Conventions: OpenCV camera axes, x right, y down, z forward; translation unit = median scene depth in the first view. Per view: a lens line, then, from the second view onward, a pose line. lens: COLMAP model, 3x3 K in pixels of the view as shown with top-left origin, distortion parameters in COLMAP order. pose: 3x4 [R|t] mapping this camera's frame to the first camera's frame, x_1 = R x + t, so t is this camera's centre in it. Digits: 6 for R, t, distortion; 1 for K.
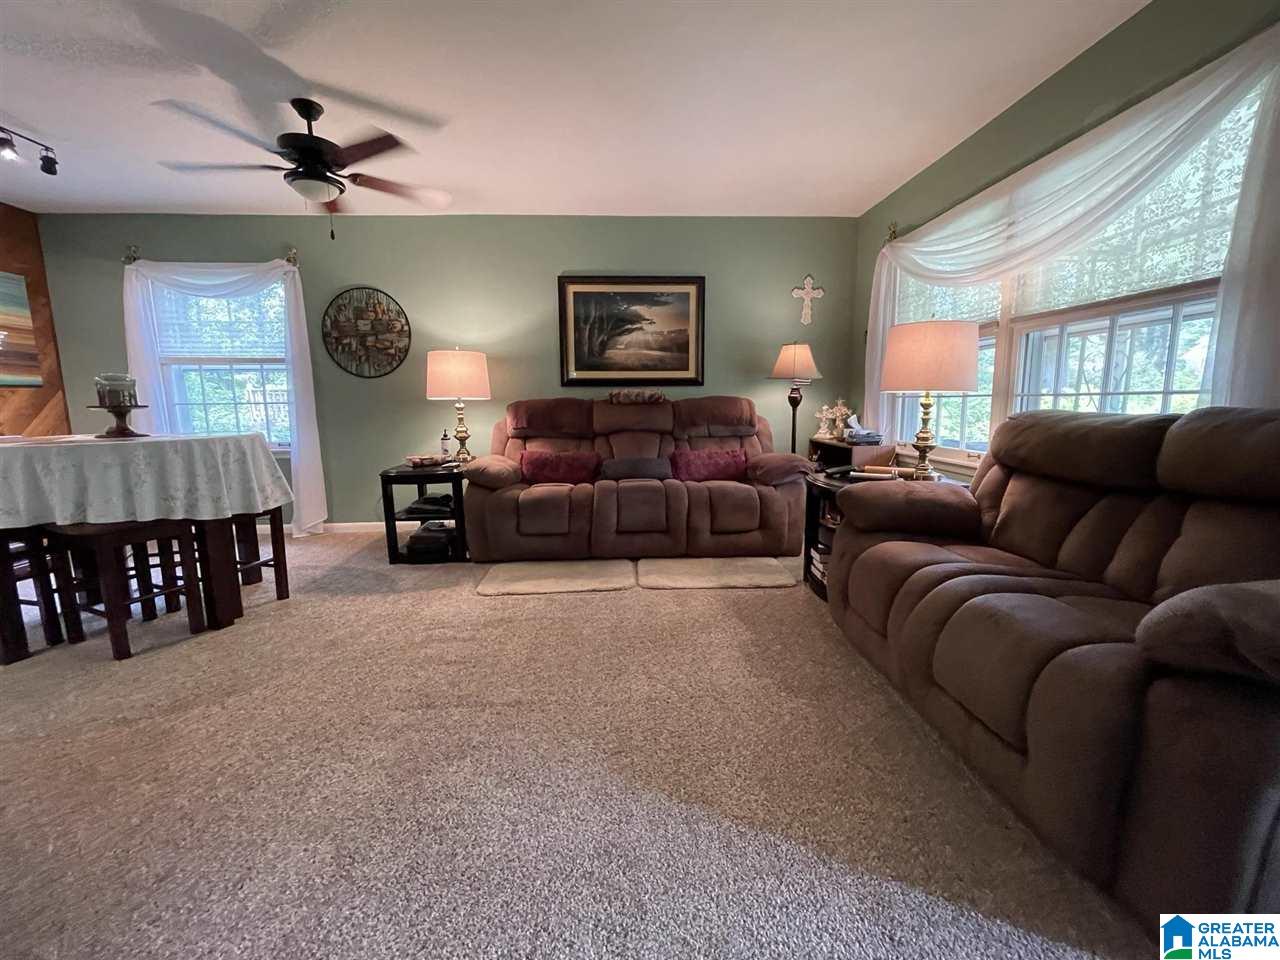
lens RADIAL K [[514.4, 0, 638.3], [0, 514.4, 475.0], [0, 0, 1]] dist [0.002118, -0.001777]
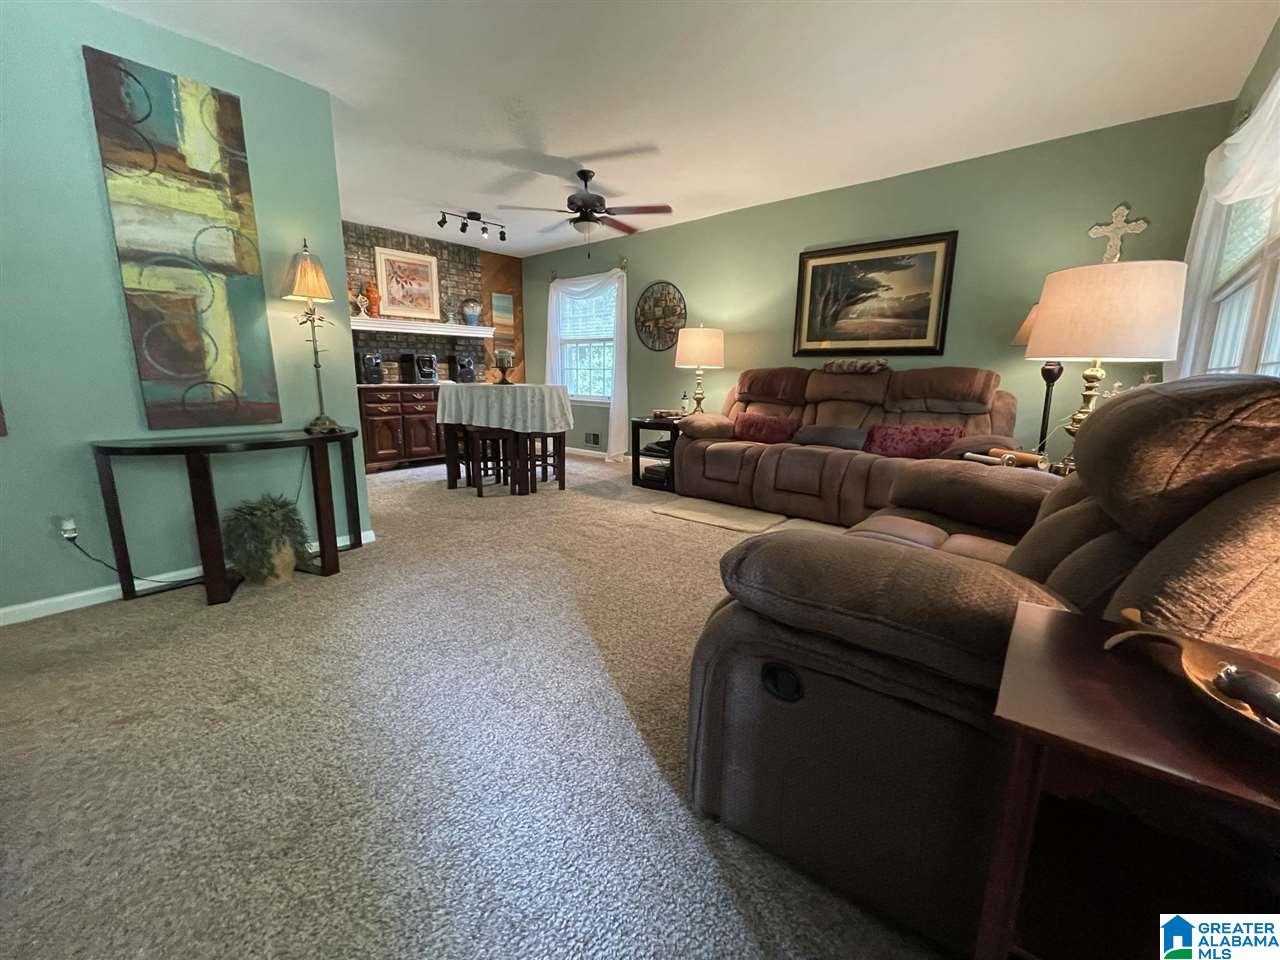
lens RADIAL K [[514.4, 0, 641.1], [0, 514.4, 475.2], [0, 0, 1]] dist [0.002118, -0.001777]
pose [[0.725521, 0.151141, -0.671398, 0.408987], [-0.117736, 0.988462, 0.095290, 0.009318], [0.678054, 0.009912, 0.734945, -0.011111]]
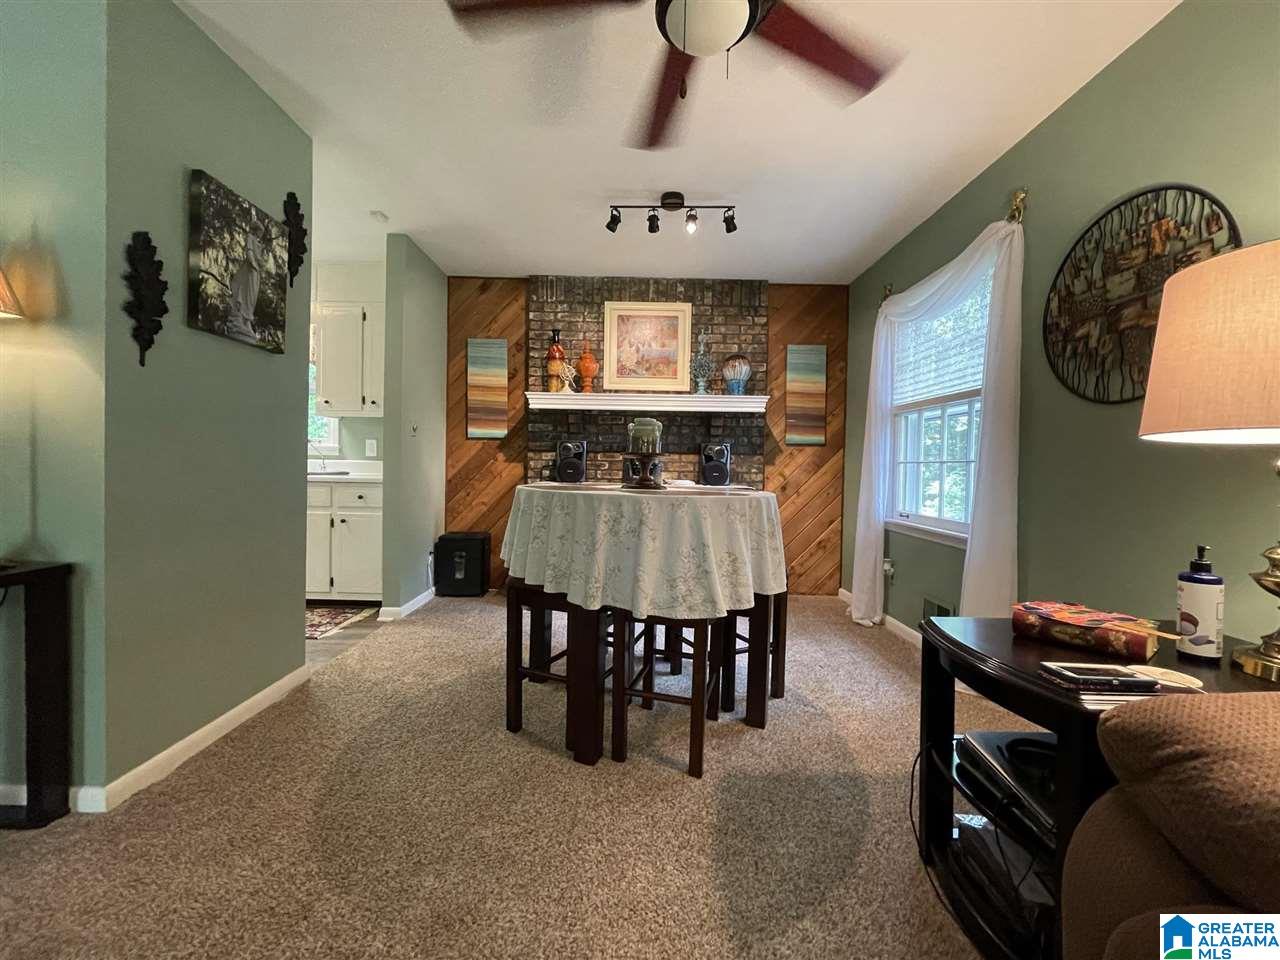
lens RADIAL K [[514.4, 0, 639.4], [0, 514.4, 475.2], [0, 0, 1]] dist [0.002118, -0.001777]
pose [[-0.045648, 0.023857, -0.998673, -0.072553], [-0.166452, 0.985557, 0.031152, -0.077961], [0.984992, 0.167653, -0.041017, 0.657420]]
